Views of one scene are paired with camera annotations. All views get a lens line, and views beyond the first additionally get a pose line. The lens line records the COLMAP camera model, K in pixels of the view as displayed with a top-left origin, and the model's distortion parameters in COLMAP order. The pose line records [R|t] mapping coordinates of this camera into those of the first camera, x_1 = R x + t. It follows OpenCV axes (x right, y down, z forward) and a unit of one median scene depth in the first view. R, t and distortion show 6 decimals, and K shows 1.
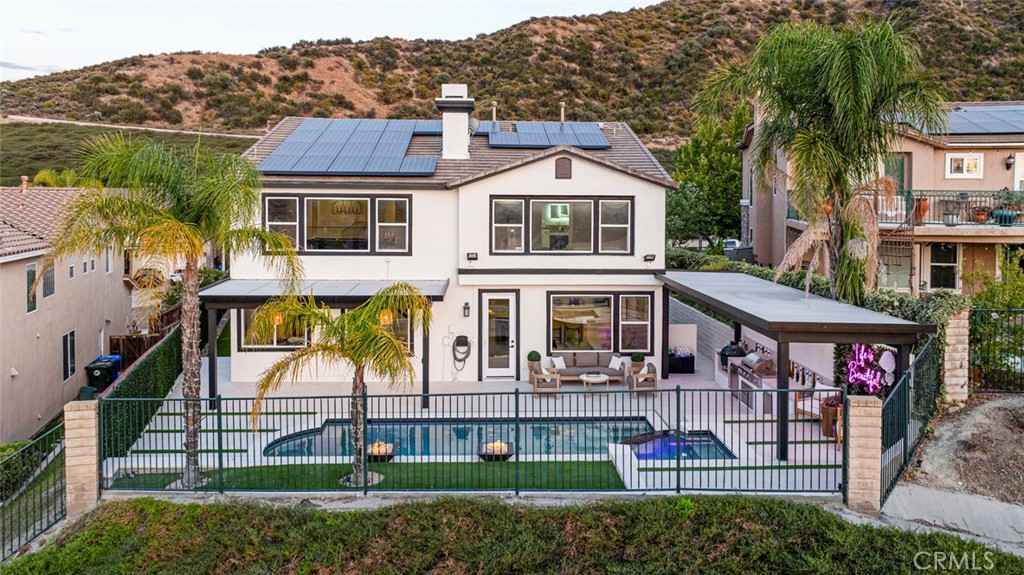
lens RADIAL K [[817.8, 0, 516.9], [0, 817.8, 285.6], [0, 0, 1]] dist [-0.033584, 0.019018]
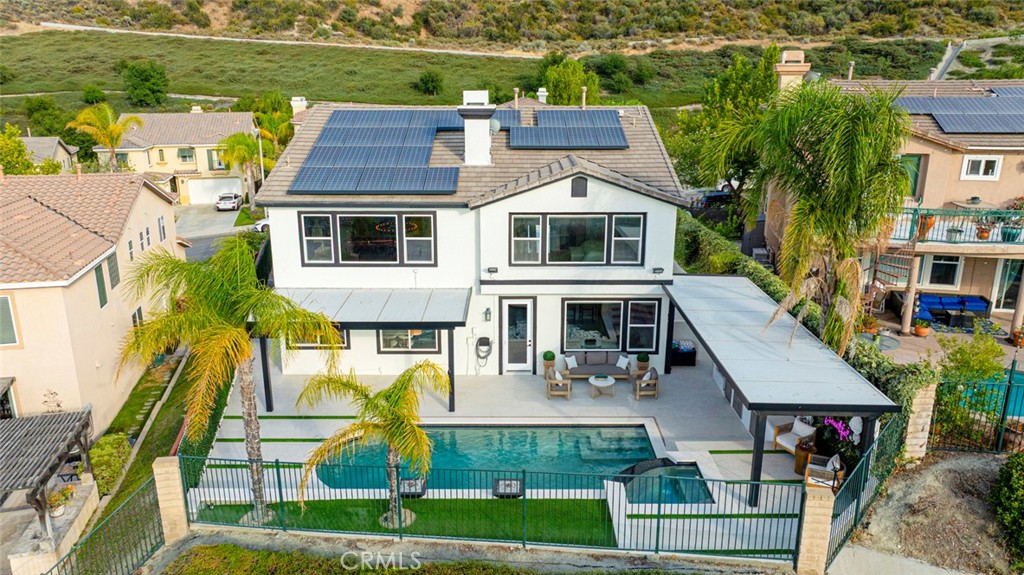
lens RADIAL K [[817.8, 0, 507.5], [0, 817.8, 287.5], [0, 0, 1]] dist [-0.033584, 0.019018]
pose [[0.998244, 0.016005, -0.057027, 0.026769], [0.000178, 0.961982, 0.273113, -0.306585], [0.059230, -0.272644, 0.960290, -0.045549]]
